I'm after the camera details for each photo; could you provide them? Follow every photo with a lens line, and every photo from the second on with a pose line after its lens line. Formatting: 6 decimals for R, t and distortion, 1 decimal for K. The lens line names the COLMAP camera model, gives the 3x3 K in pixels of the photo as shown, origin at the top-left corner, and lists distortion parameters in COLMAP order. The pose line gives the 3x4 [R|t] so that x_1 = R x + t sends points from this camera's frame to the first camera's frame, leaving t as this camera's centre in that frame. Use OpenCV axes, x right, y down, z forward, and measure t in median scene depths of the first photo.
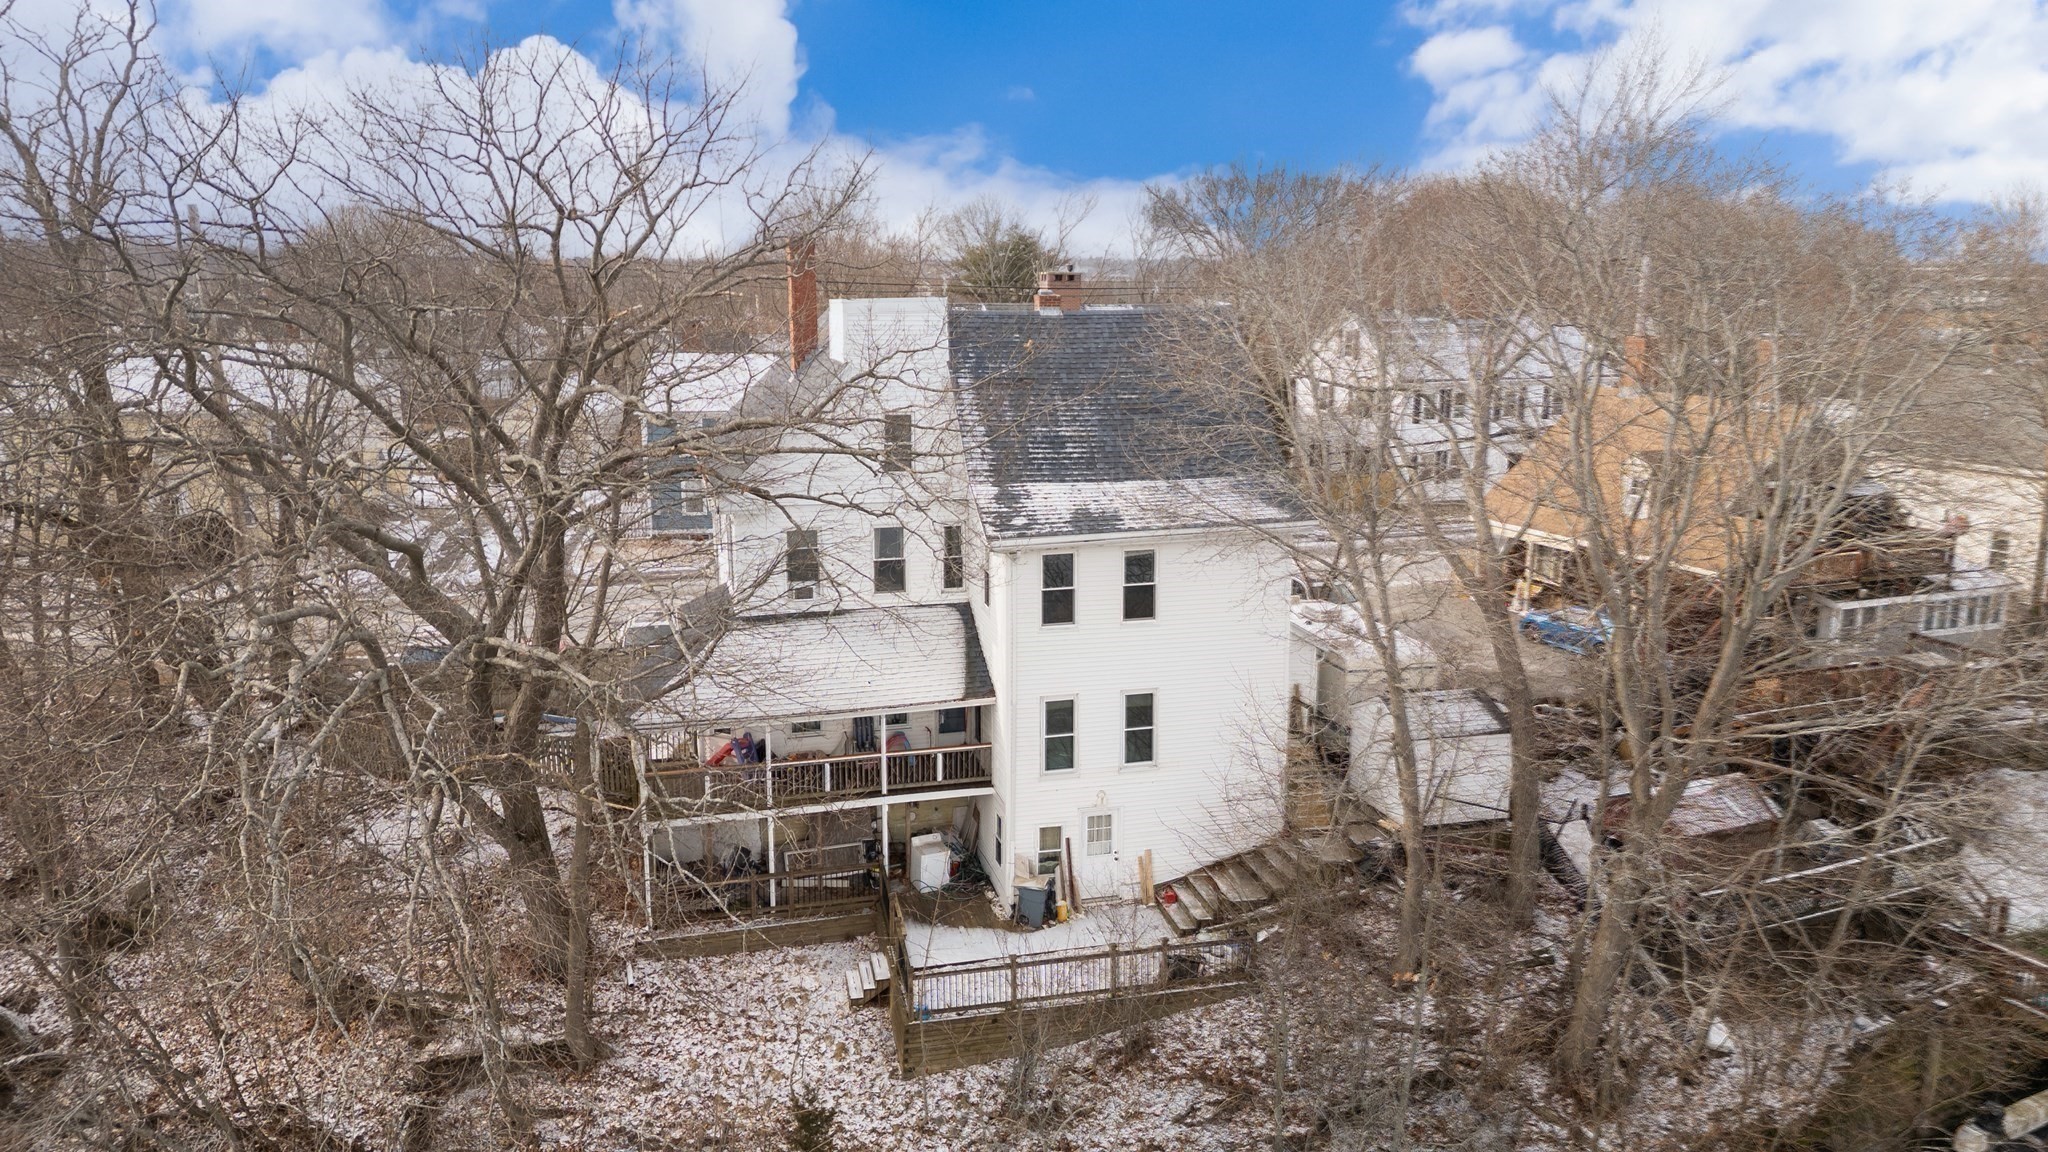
lens RADIAL K [[1434.3, 0, 1062.6], [0, 1434.3, 575.2], [0, 0, 1]] dist [0.007382, 0.001972]
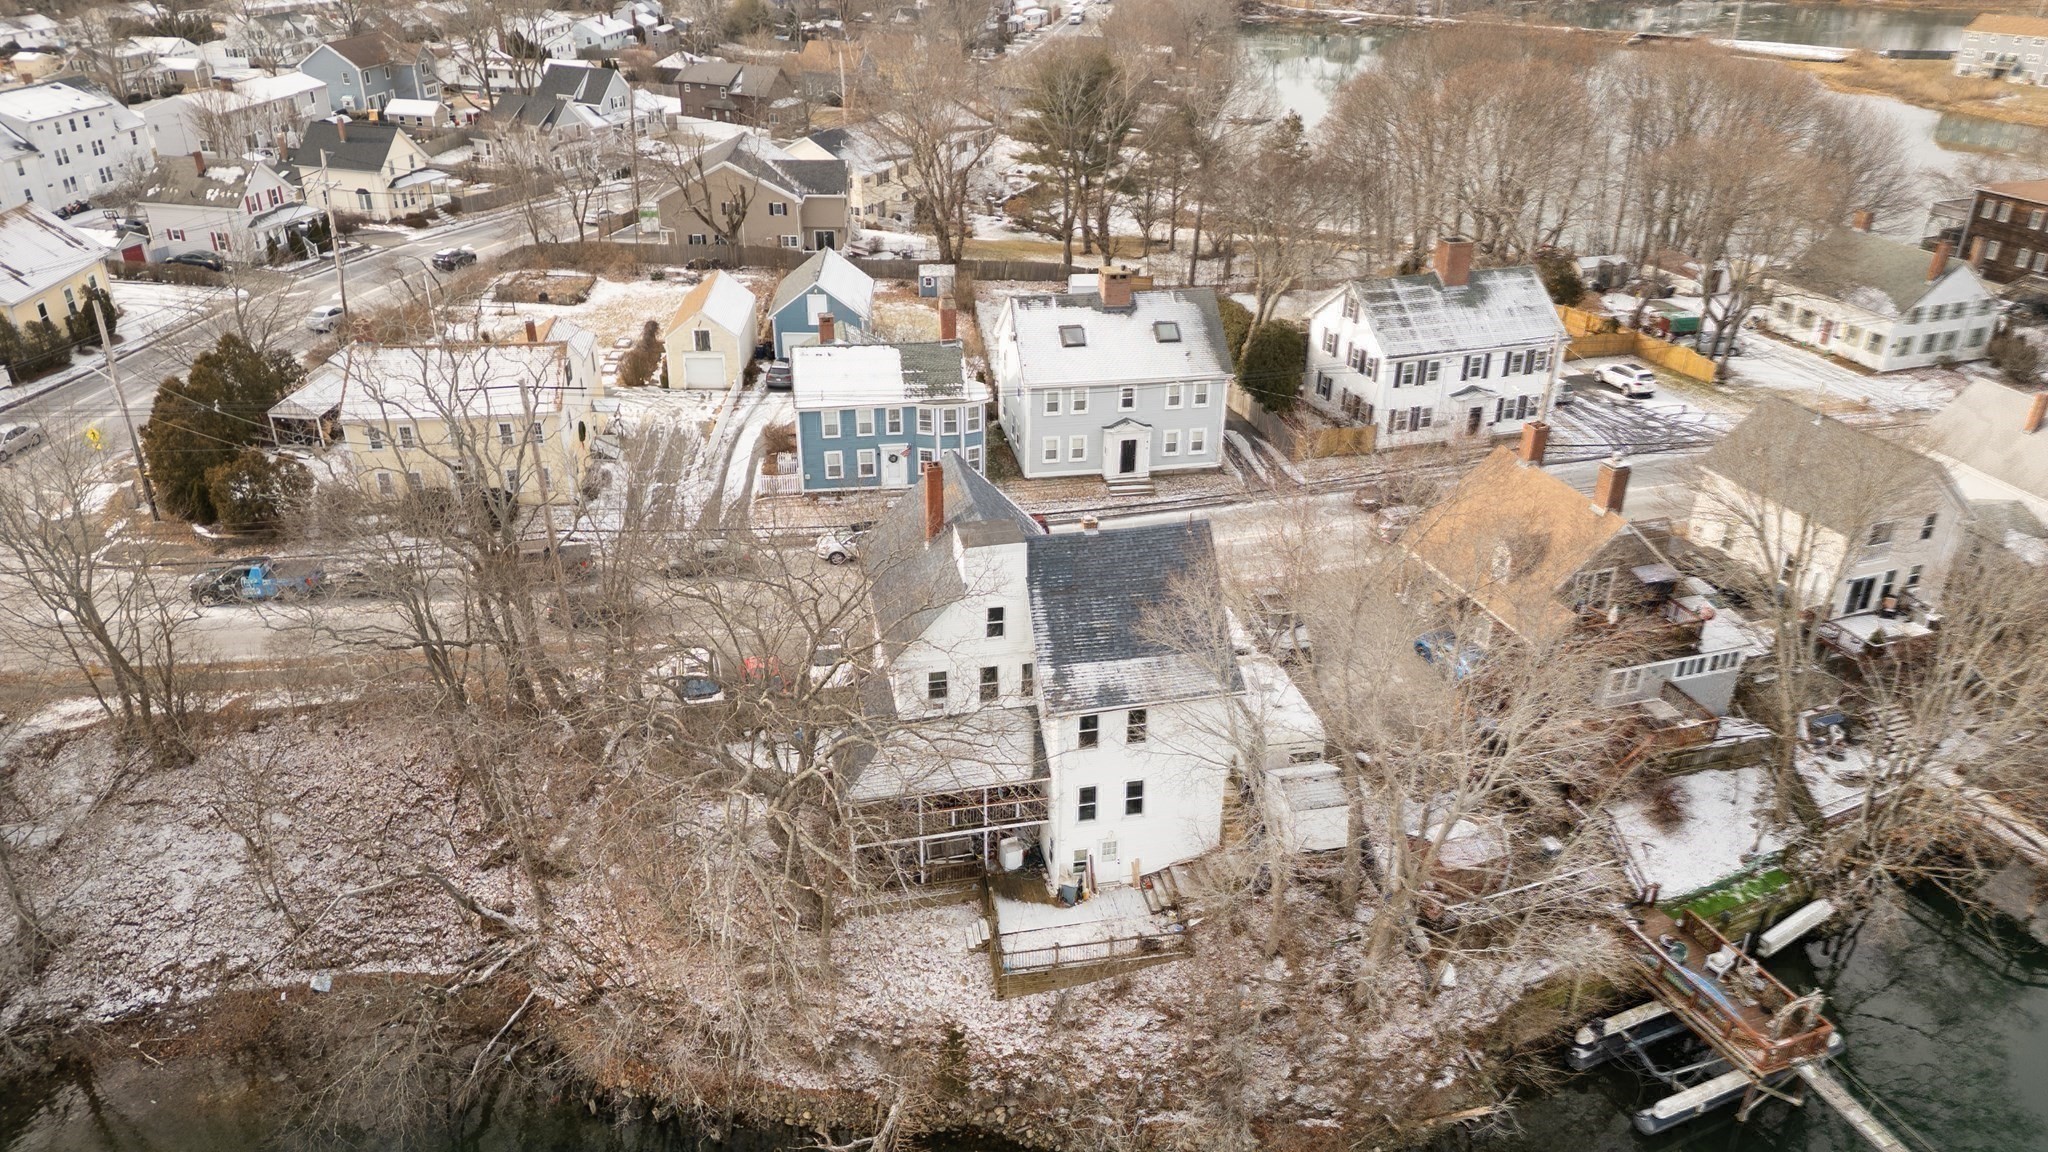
lens RADIAL K [[1434.3, 0, 1062.6], [0, 1434.3, 575.2], [0, 0, 1]] dist [0.007382, 0.001972]
pose [[0.998596, 0.034892, -0.039867, 0.027098], [-0.022376, 0.959858, 0.279593, -0.636488], [0.048022, -0.278308, 0.959291, -0.584253]]
